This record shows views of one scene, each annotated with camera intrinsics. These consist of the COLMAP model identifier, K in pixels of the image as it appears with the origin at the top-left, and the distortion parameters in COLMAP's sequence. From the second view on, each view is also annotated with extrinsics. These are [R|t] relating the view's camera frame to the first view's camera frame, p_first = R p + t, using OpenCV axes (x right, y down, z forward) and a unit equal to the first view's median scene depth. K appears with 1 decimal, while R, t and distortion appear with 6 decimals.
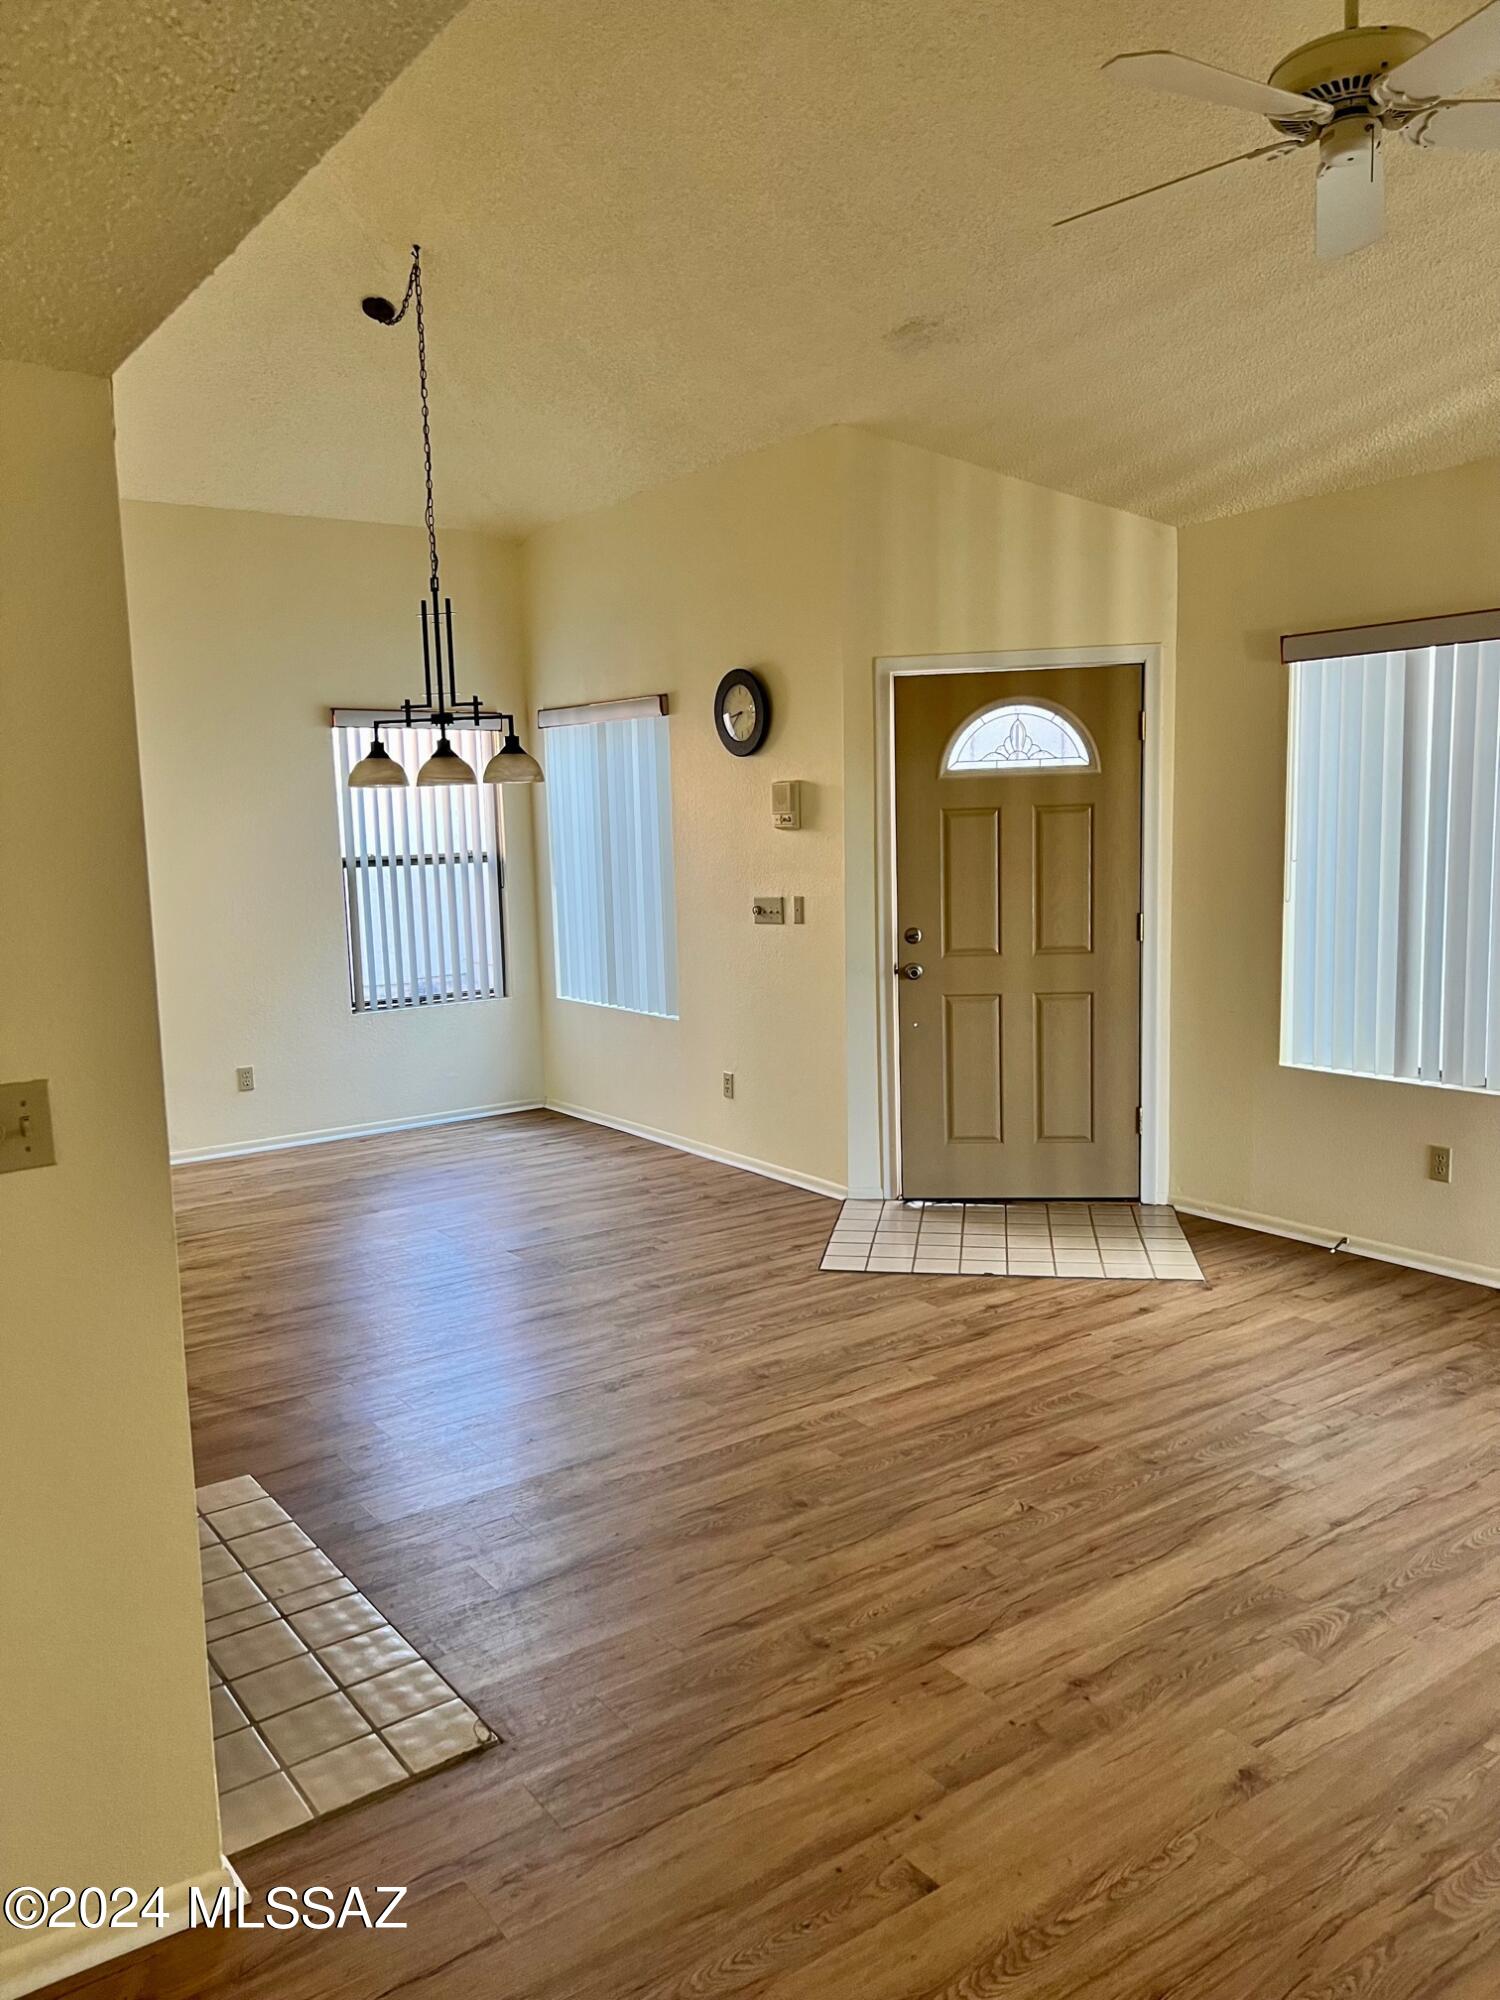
lens RADIAL K [[1501.5, 0, 750.1], [0, 1501.5, 1012.8], [0, 0, 1]] dist [0.060450, -0.067724]
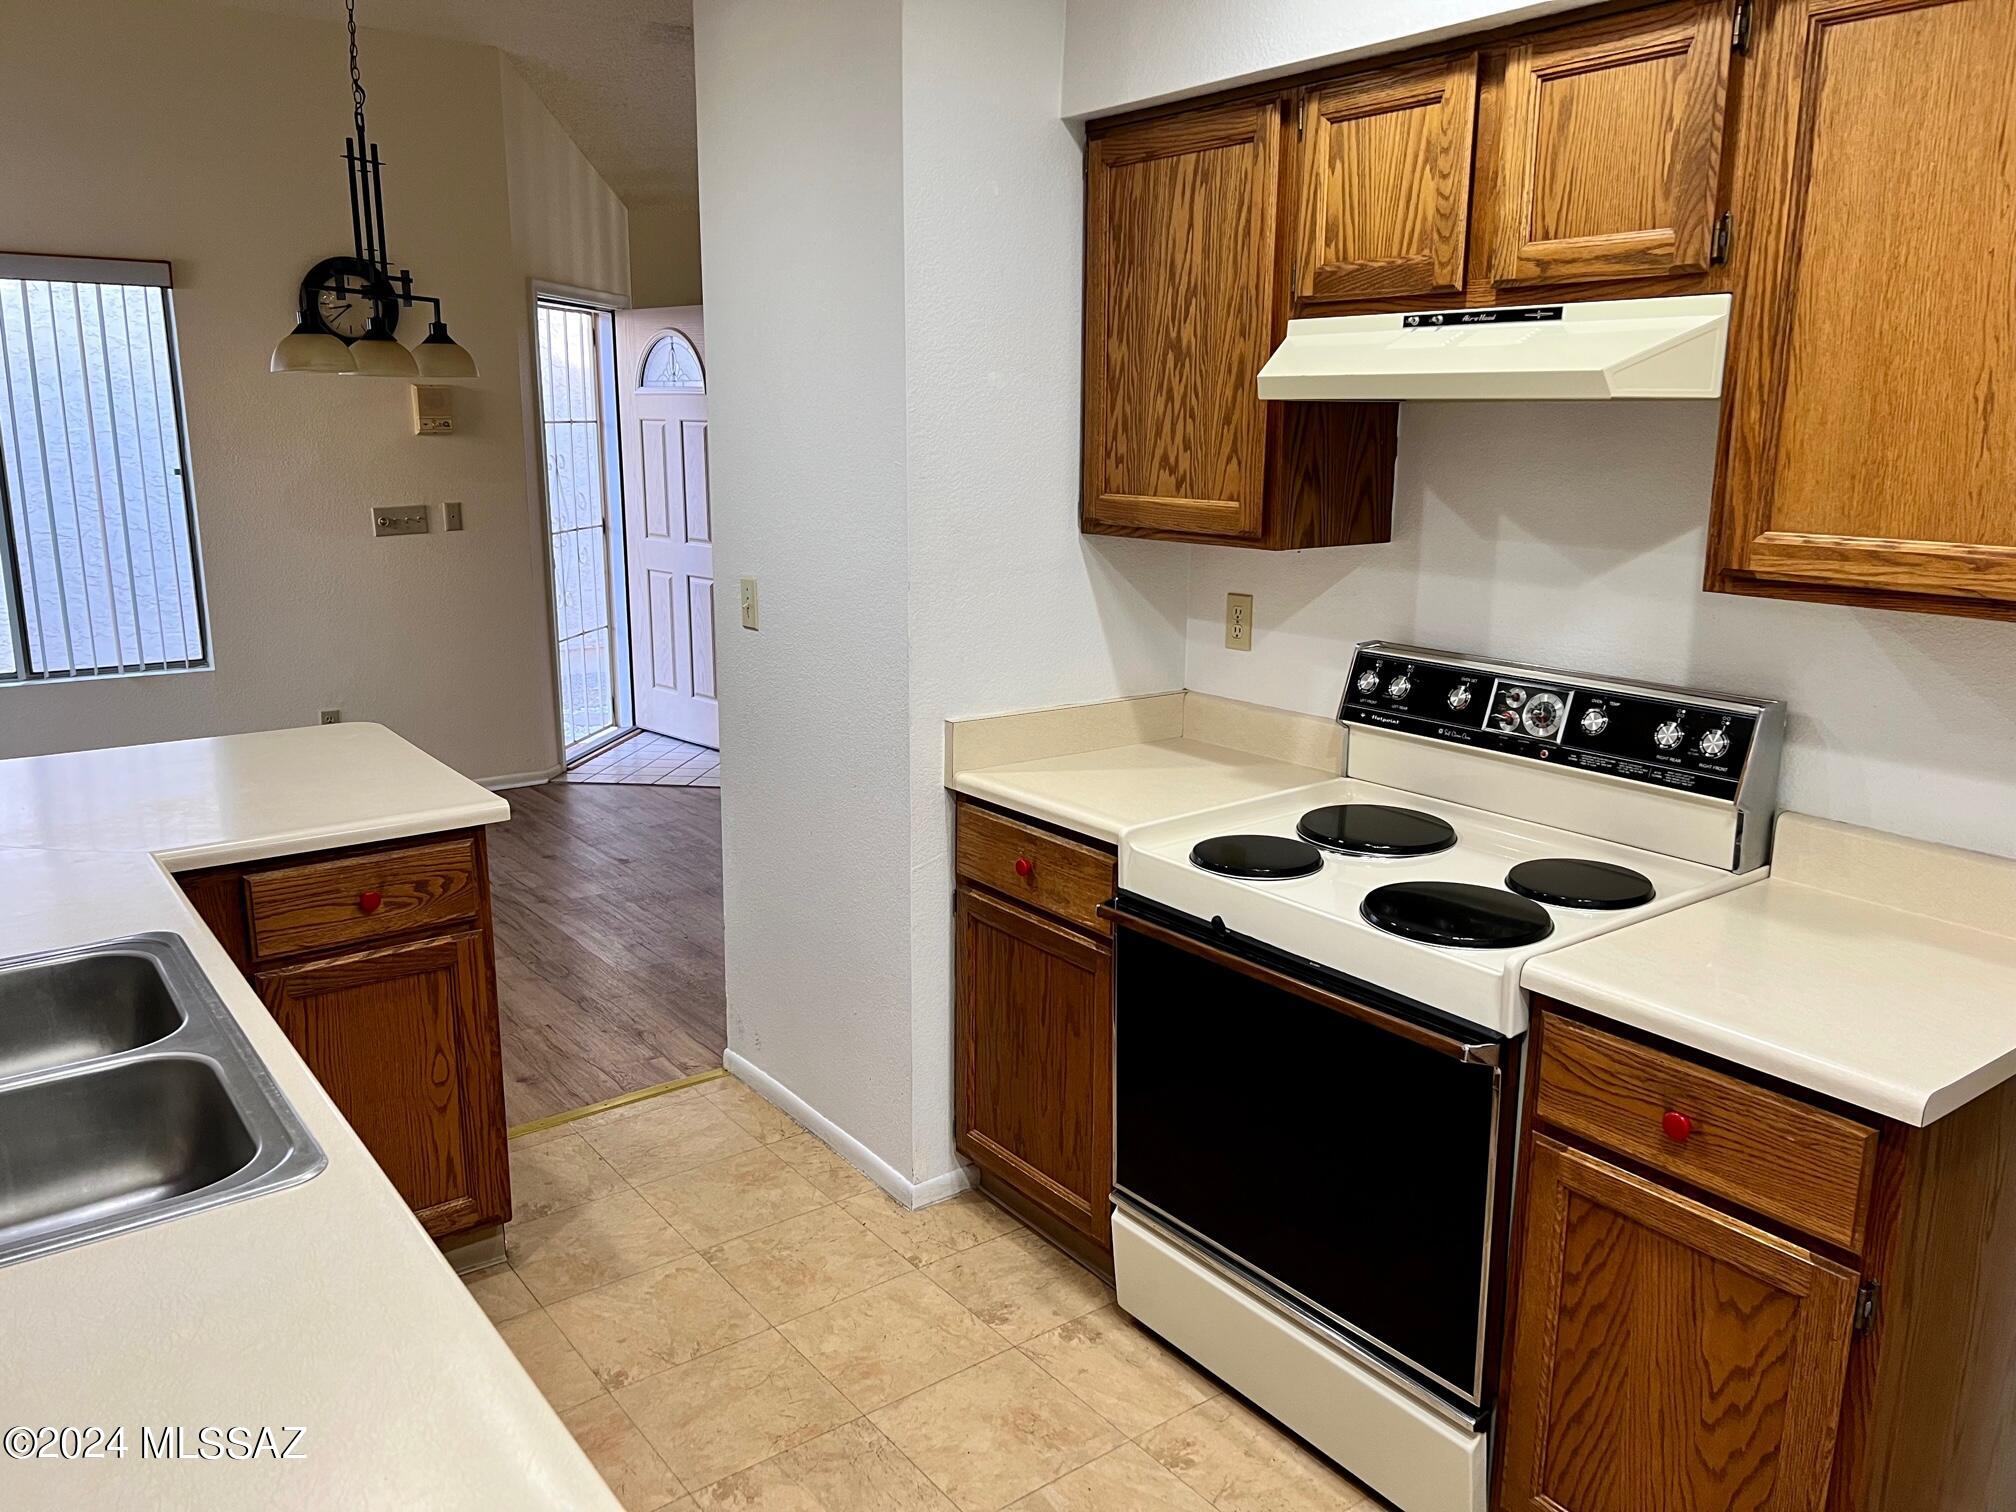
lens RADIAL K [[1513.5, 0, 1014.3], [0, 1513.5, 742.5], [0, 0, 1]] dist [0.060450, -0.067724]
pose [[-0.026694, -0.185369, 0.982306, -1.124477], [0.128595, 0.973855, 0.187268, -0.072466], [-0.991338, 0.131319, -0.002158, 0.727861]]
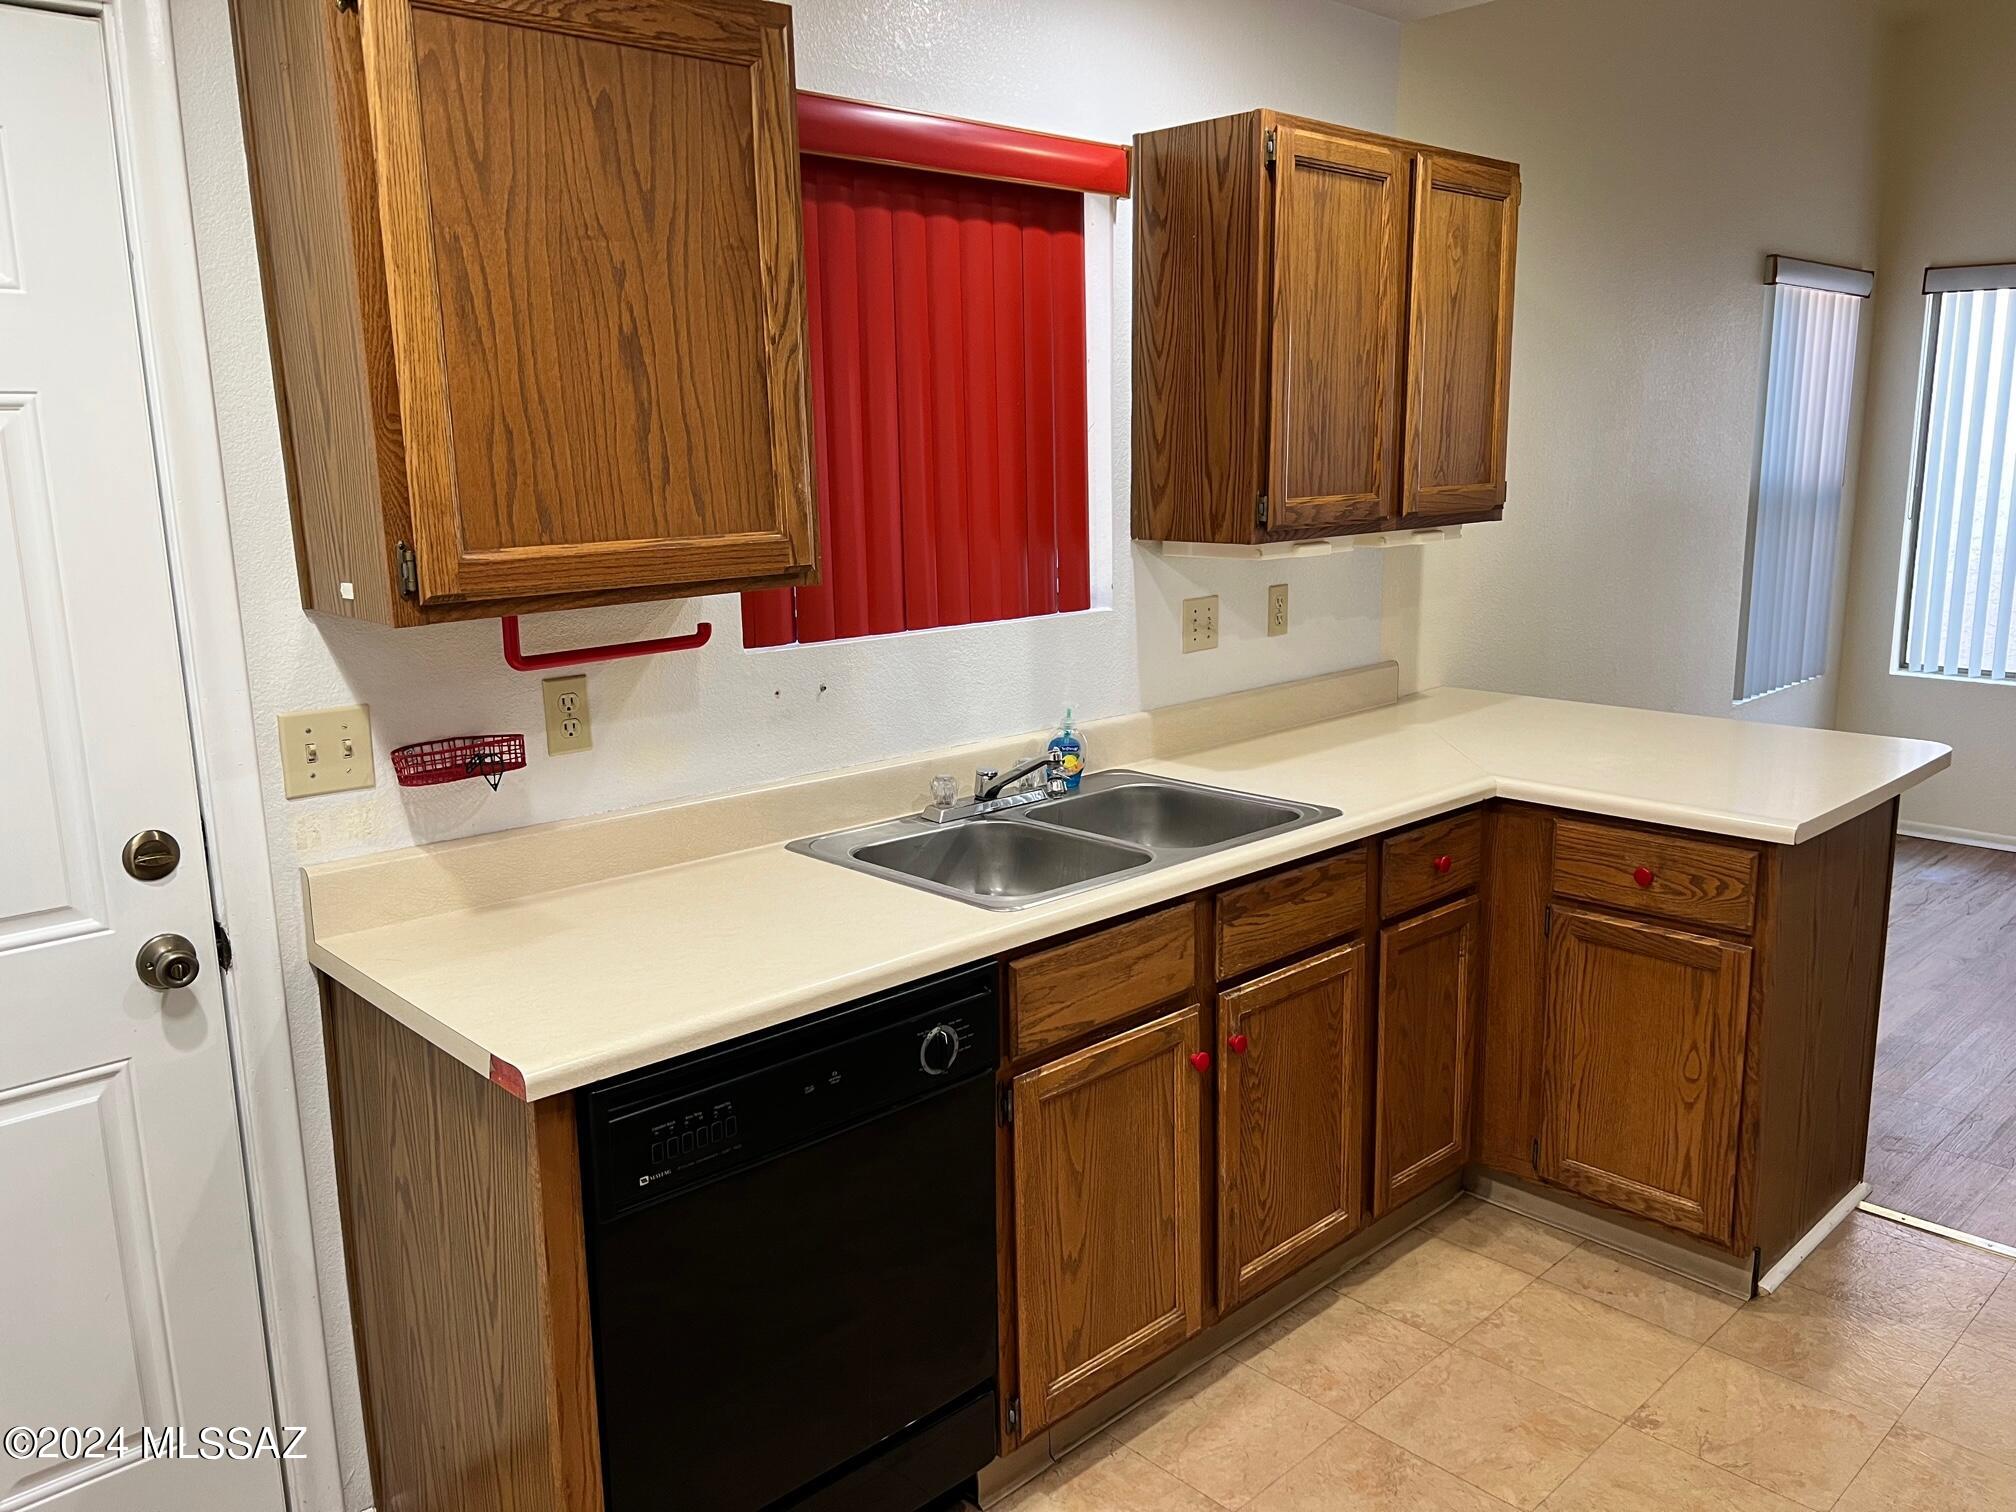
lens RADIAL K [[1513.5, 0, 1013.3], [0, 1513.5, 756.6], [0, 0, 1]] dist [0.060450, -0.067724]
pose [[0.989668, -0.019654, 0.142022, -0.940814], [0.009984, 0.997602, 0.068486, -0.037782], [-0.143027, -0.066360, 0.987492, 0.469498]]
